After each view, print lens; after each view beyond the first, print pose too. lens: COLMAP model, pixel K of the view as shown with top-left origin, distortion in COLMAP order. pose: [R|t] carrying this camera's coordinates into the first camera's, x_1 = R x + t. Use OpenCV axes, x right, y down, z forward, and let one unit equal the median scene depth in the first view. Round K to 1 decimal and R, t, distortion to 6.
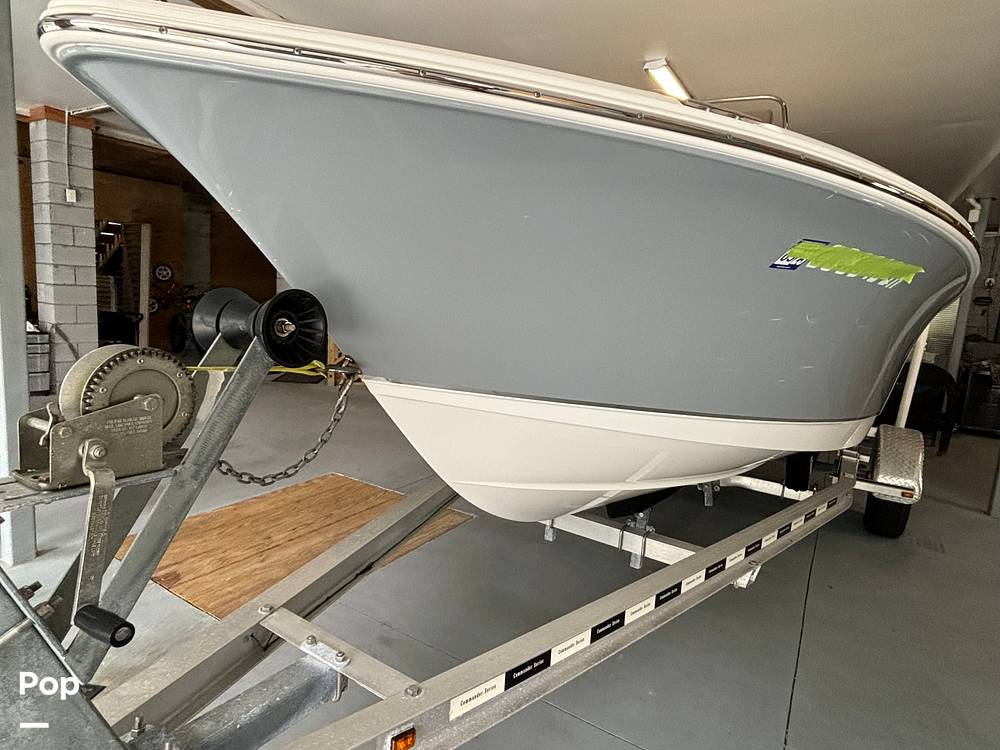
lens RADIAL K [[561.8, 0, 495.1], [0, 561.8, 373.3], [0, 0, 1]] dist [-0.013363, 0.014275]
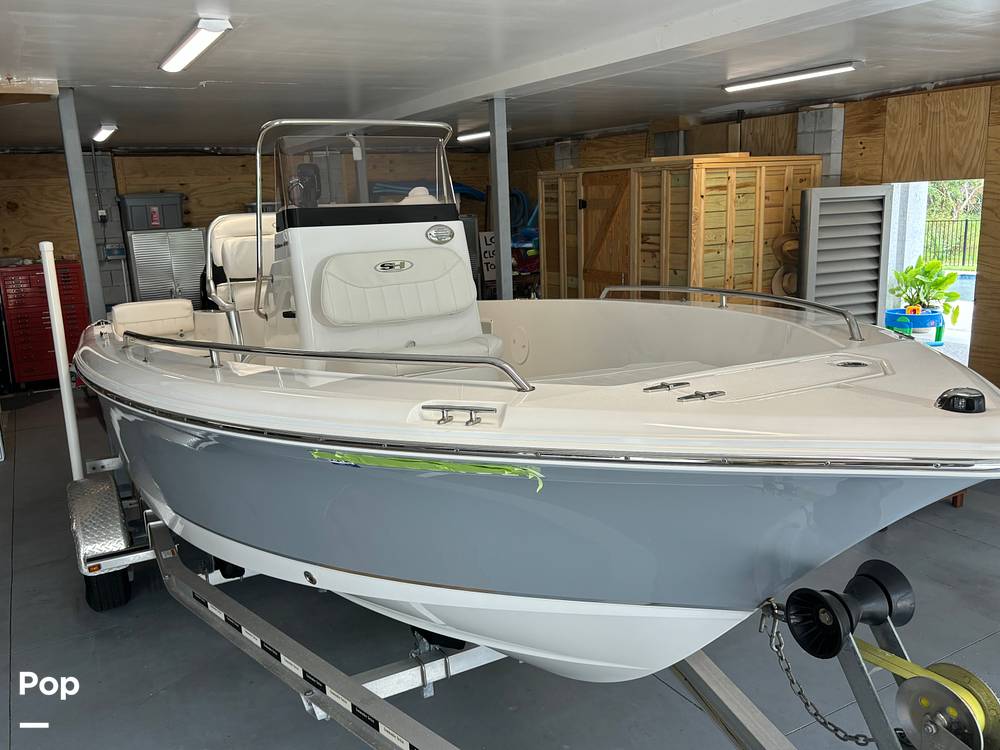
lens RADIAL K [[821.1, 0, 508.6], [0, 821.1, 382.2], [0, 0, 1]] dist [0.025424, -0.016518]
pose [[0.468058, -0.280801, 0.837898, -0.777567], [0.197450, 0.957432, 0.210563, -0.400147], [-0.861356, 0.066887, 0.503578, 0.274415]]
